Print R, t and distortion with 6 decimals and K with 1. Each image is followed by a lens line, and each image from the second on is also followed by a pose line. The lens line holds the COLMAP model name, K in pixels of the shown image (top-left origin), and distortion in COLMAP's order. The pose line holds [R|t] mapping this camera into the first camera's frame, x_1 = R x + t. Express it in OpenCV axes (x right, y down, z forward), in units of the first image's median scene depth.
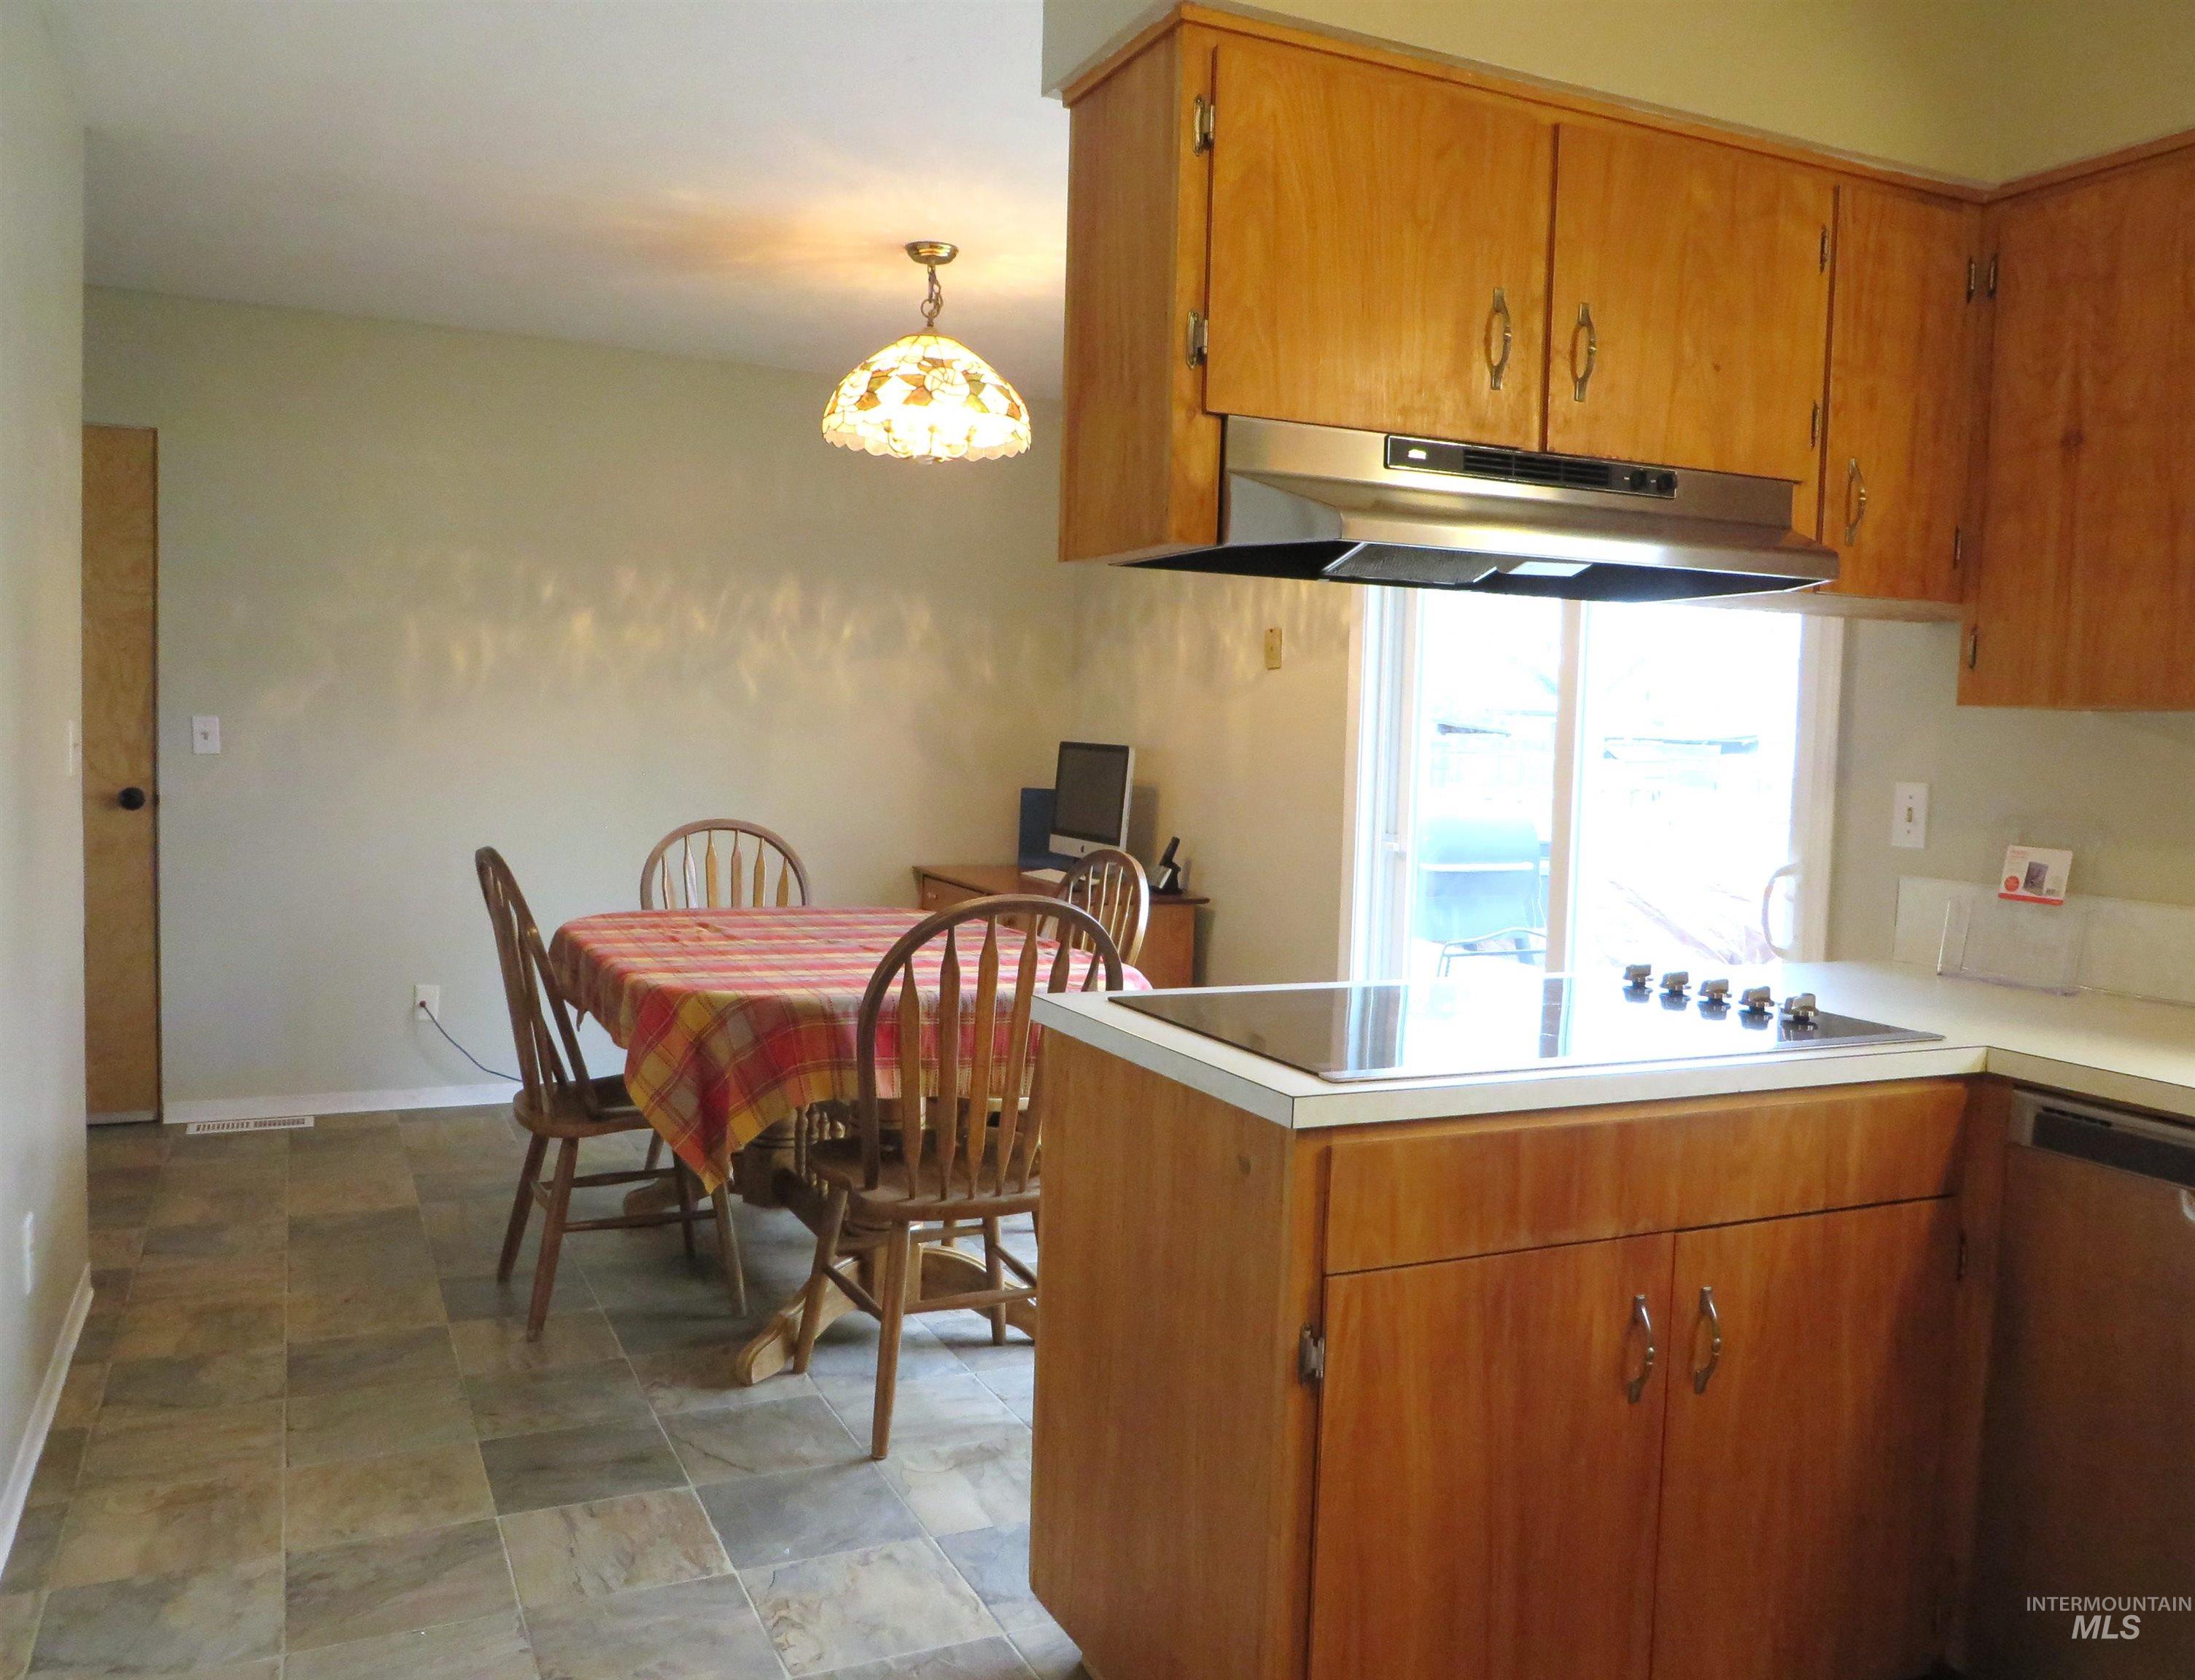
lens RADIAL K [[1766.2, 0, 1032.5], [0, 1766.2, 834.9], [0, 0, 1]] dist [-0.016693, -0.011927]
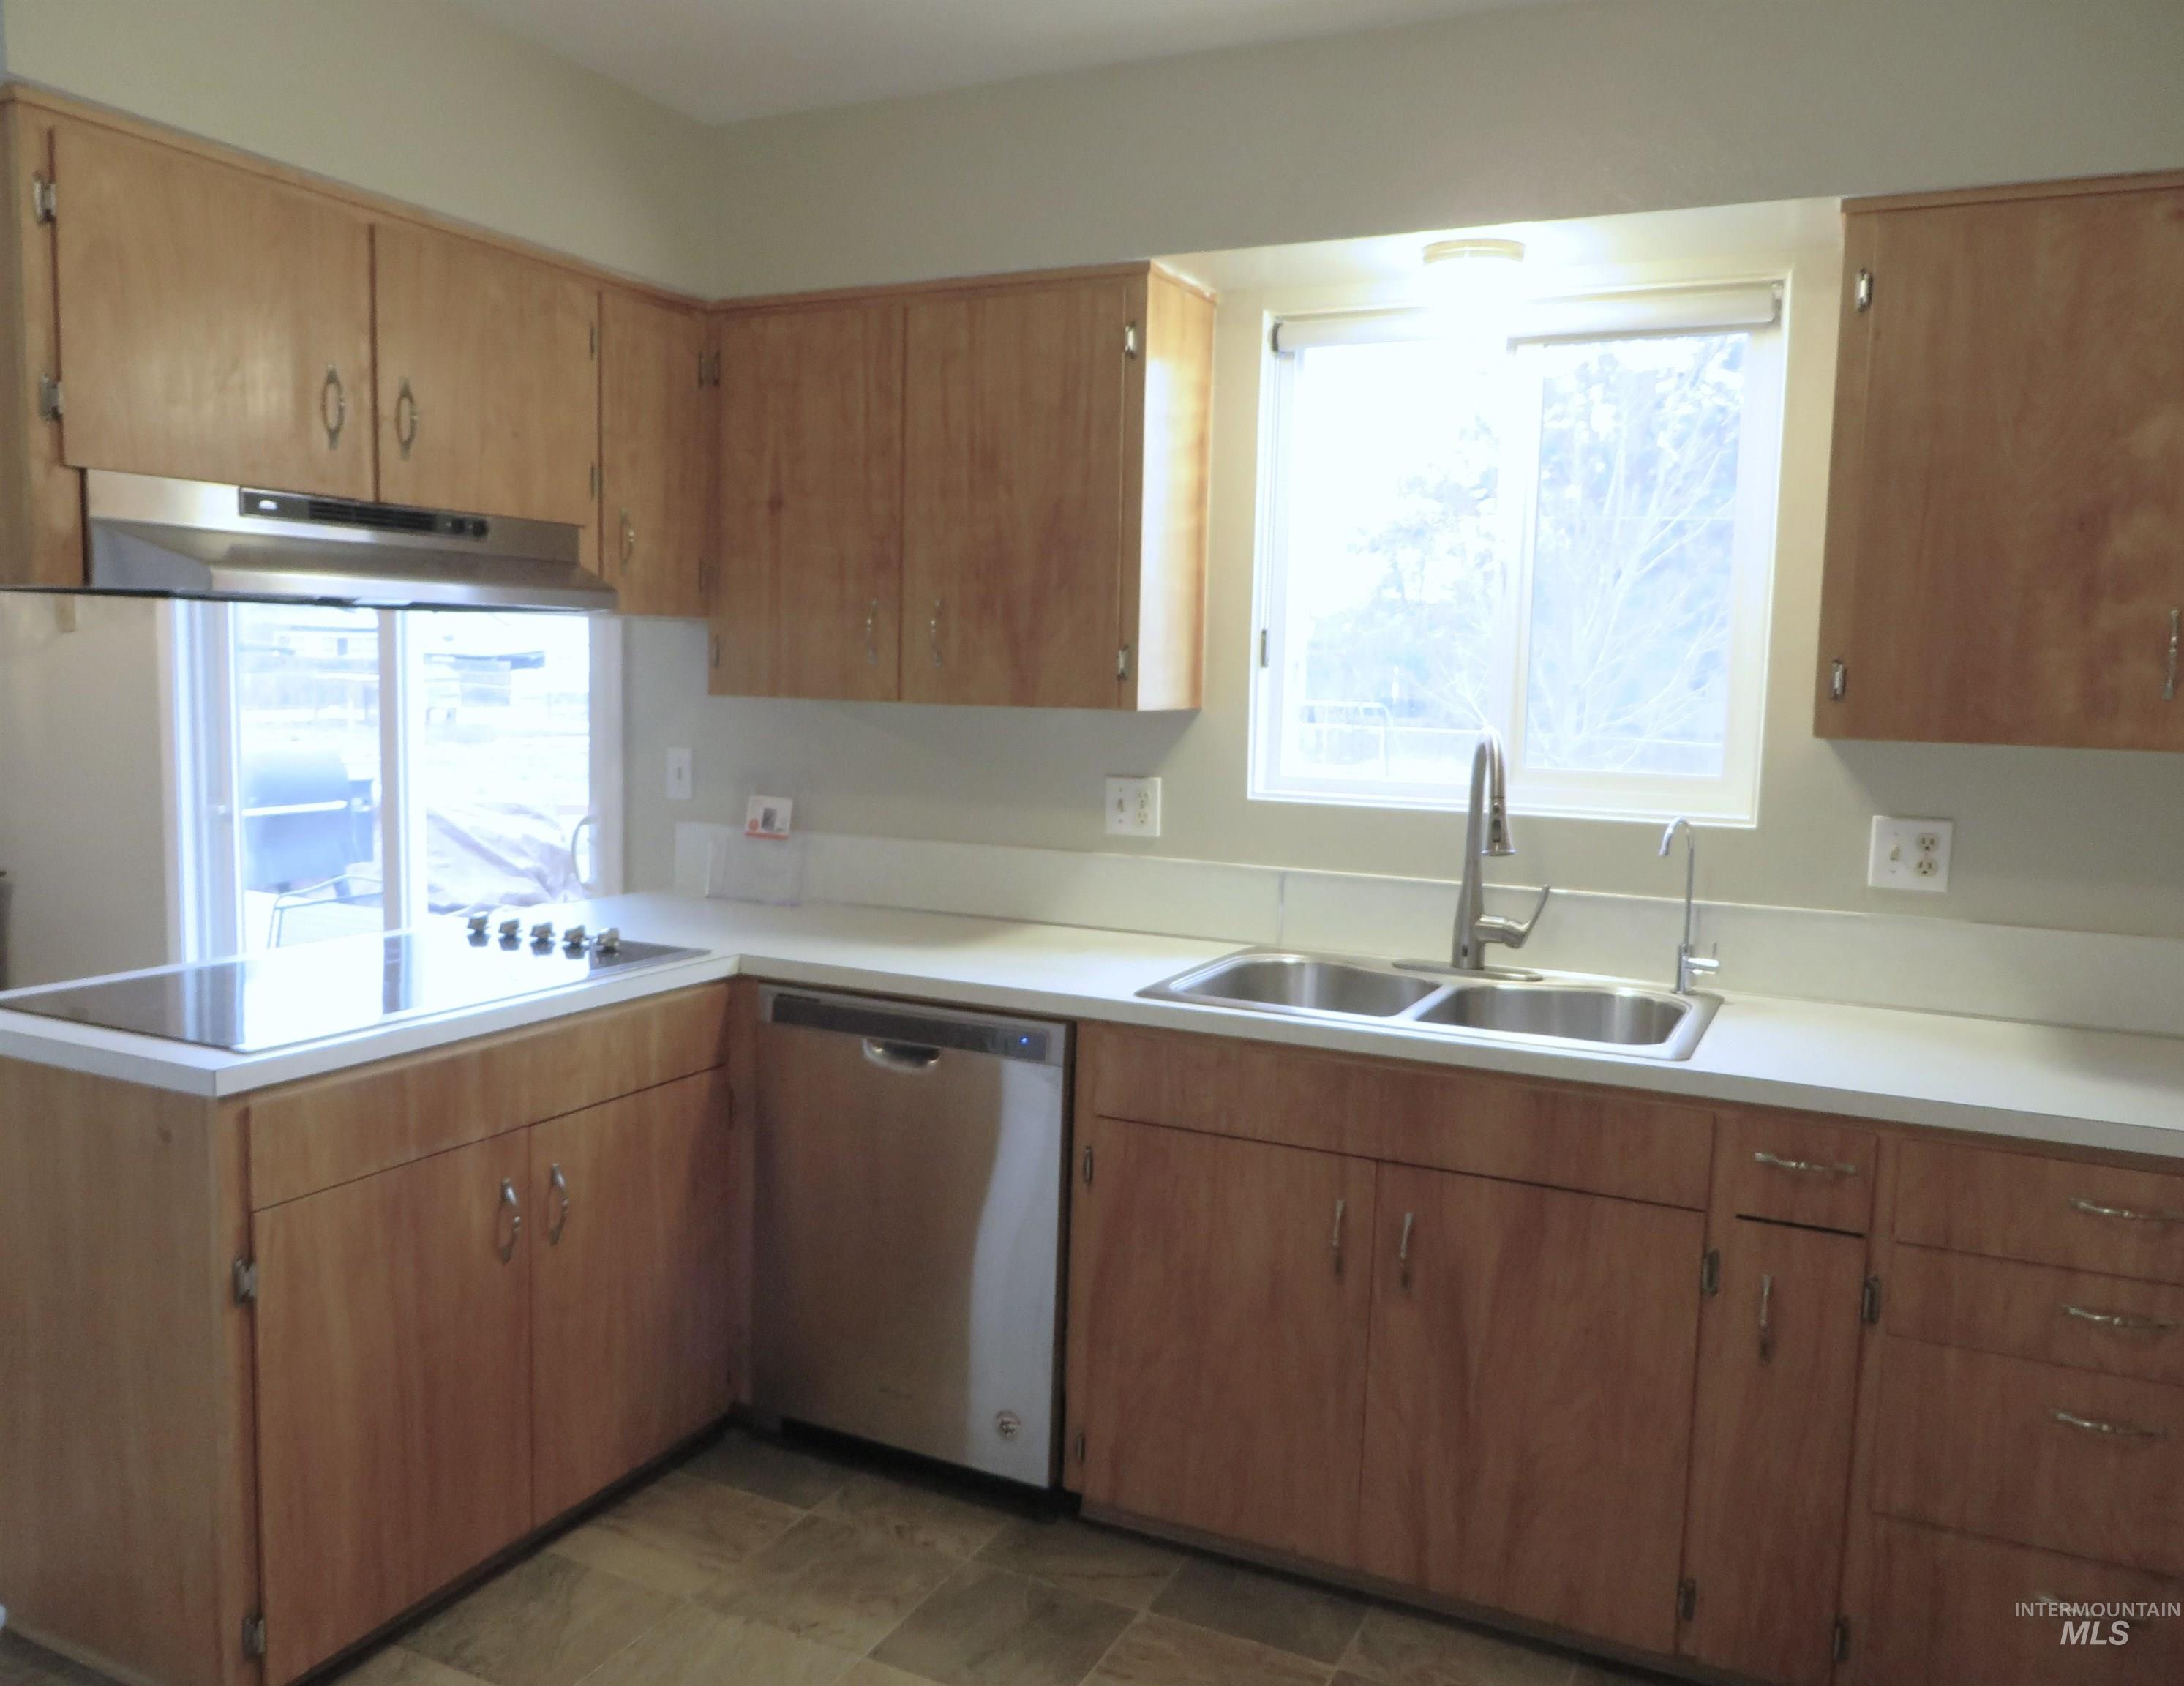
lens RADIAL K [[1729.8, 0, 1092.0], [0, 1729.8, 843.0], [0, 0, 1]] dist [-0.004086, 0.003451]
pose [[0.767858, -0.073193, 0.636425, -0.100238], [0.038142, 0.996913, 0.068633, -0.049215], [-0.639484, -0.028425, 0.768279, -0.215231]]
